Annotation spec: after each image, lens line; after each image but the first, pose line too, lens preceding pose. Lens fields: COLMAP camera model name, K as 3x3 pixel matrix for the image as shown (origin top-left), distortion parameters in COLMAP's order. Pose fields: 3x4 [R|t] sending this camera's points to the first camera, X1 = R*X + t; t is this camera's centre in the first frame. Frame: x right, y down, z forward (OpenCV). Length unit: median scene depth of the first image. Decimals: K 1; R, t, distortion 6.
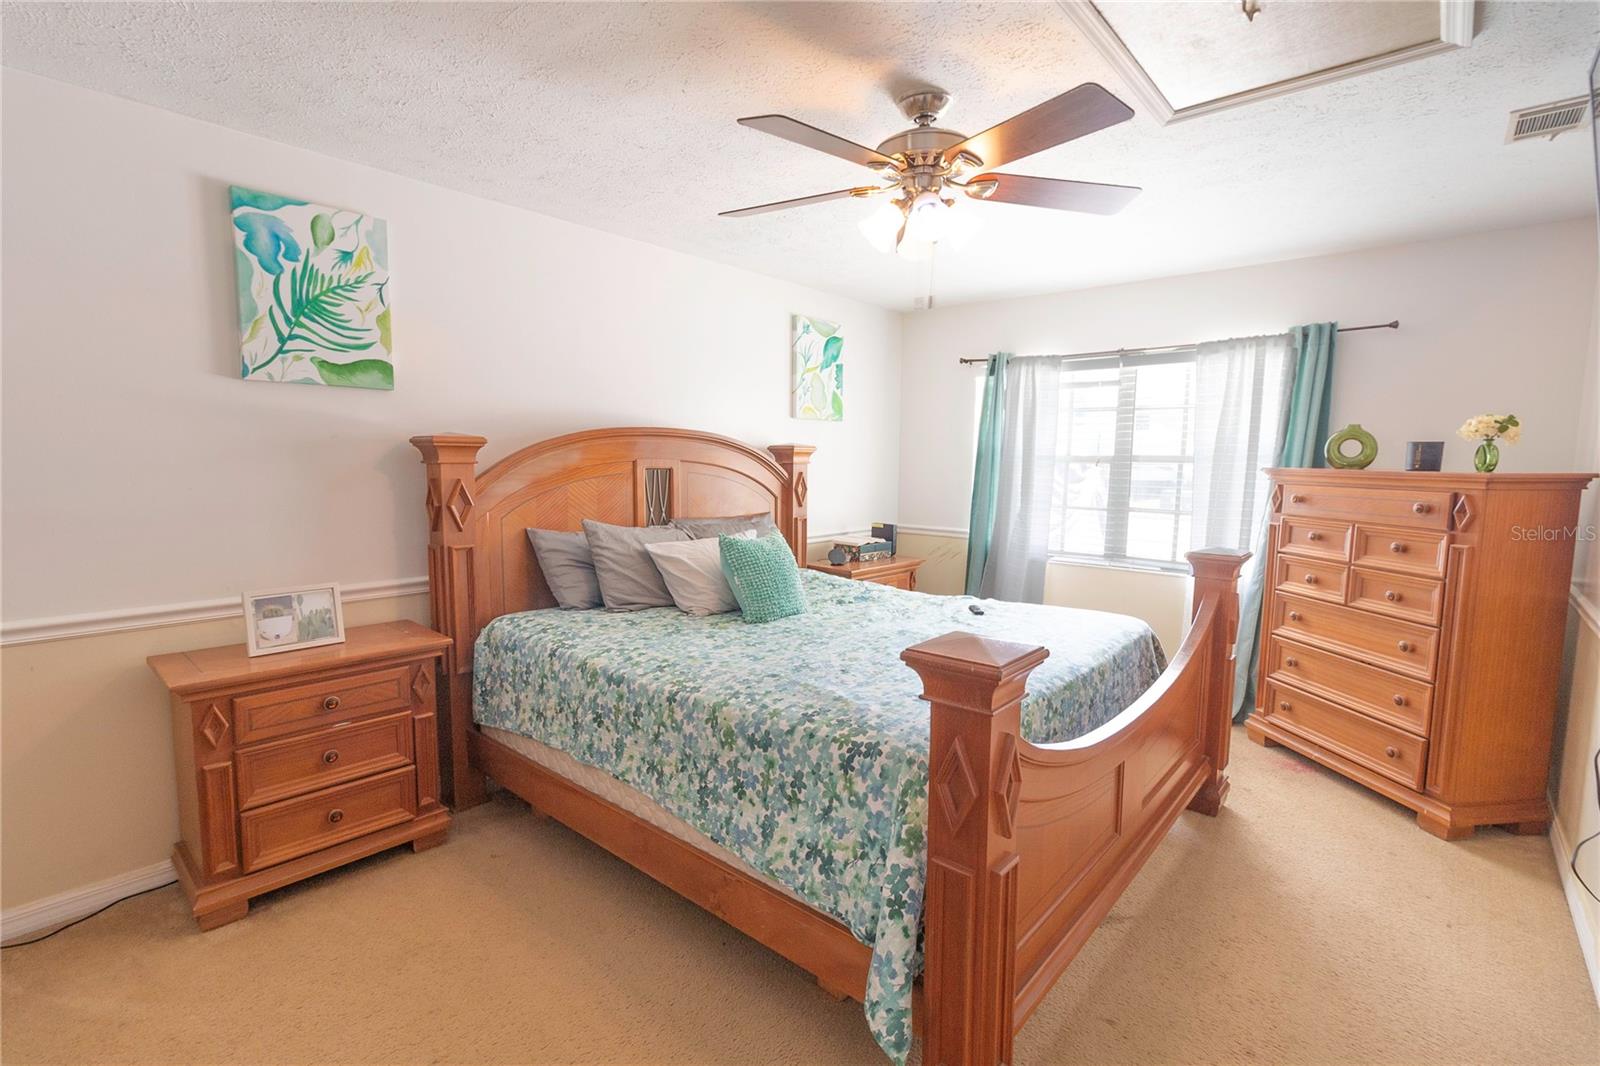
lens RADIAL K [[731.0, 0, 799.2], [0, 731.0, 533.1], [0, 0, 1]] dist [-0.000681, 0.001338]
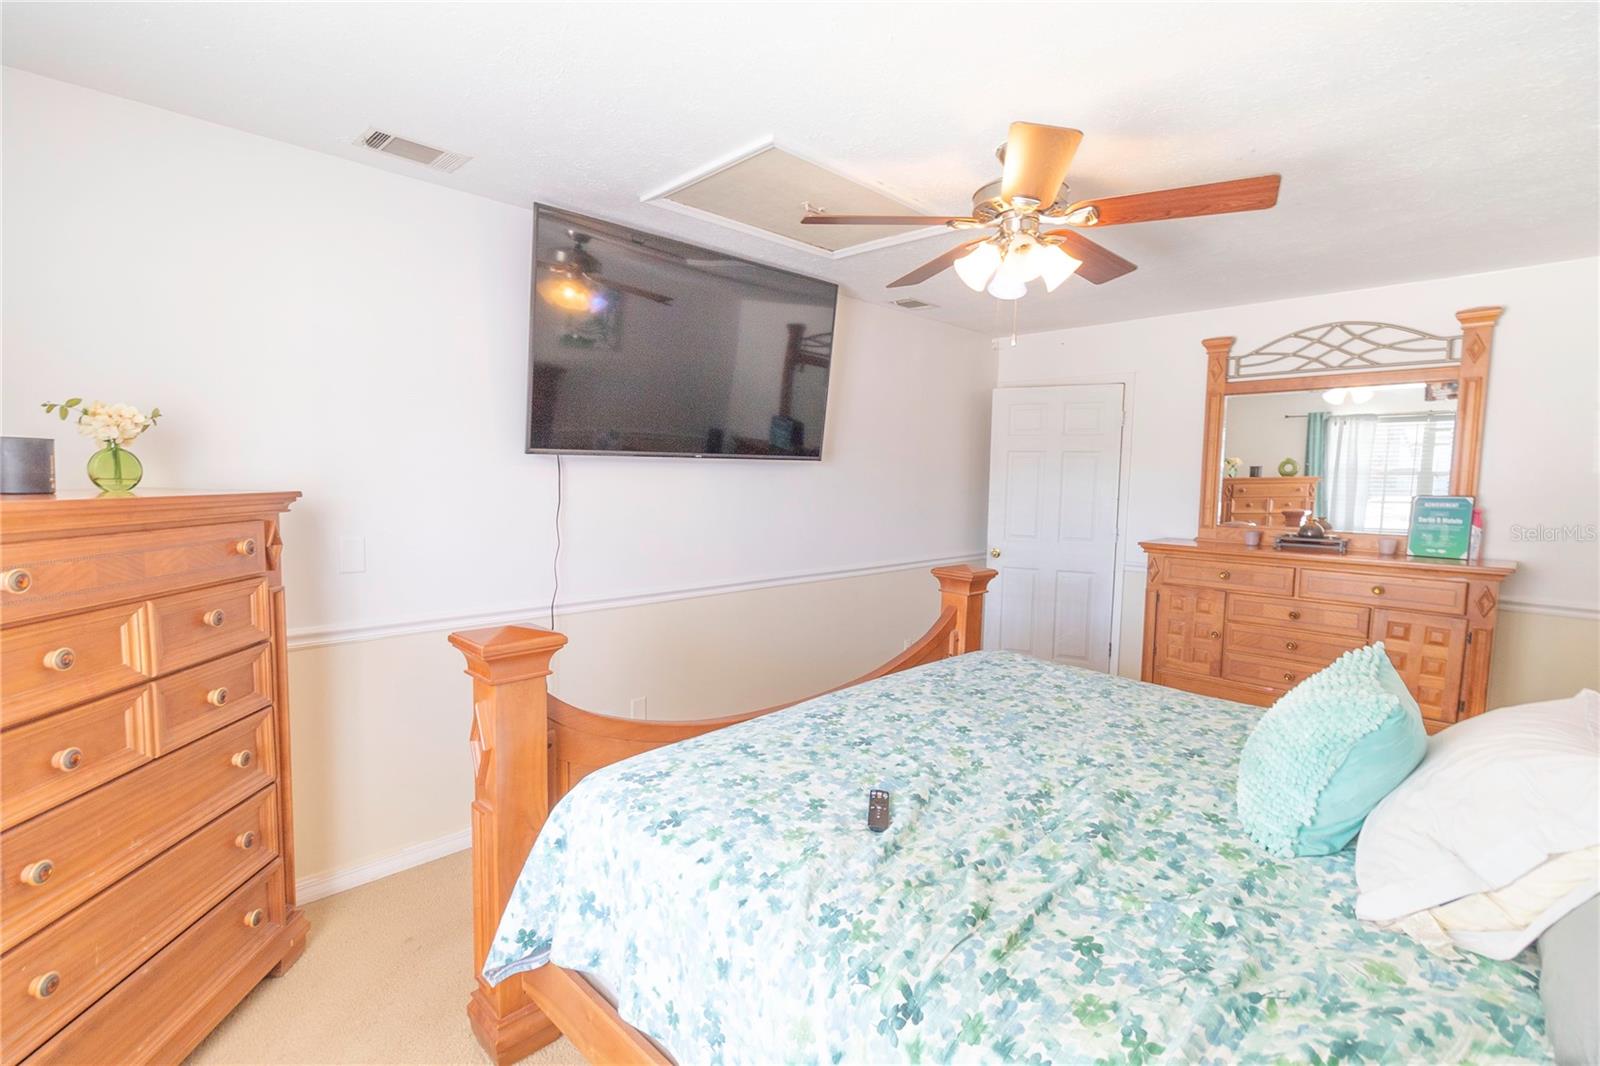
lens RADIAL K [[731.0, 0, 799.1], [0, 731.0, 532.5], [0, 0, 1]] dist [-0.000681, 0.001338]
pose [[-0.996516, -0.065292, 0.051897, -0.138583], [-0.054869, 0.981828, 0.181666, -0.184149], [-0.062815, 0.178186, -0.981990, 1.701738]]
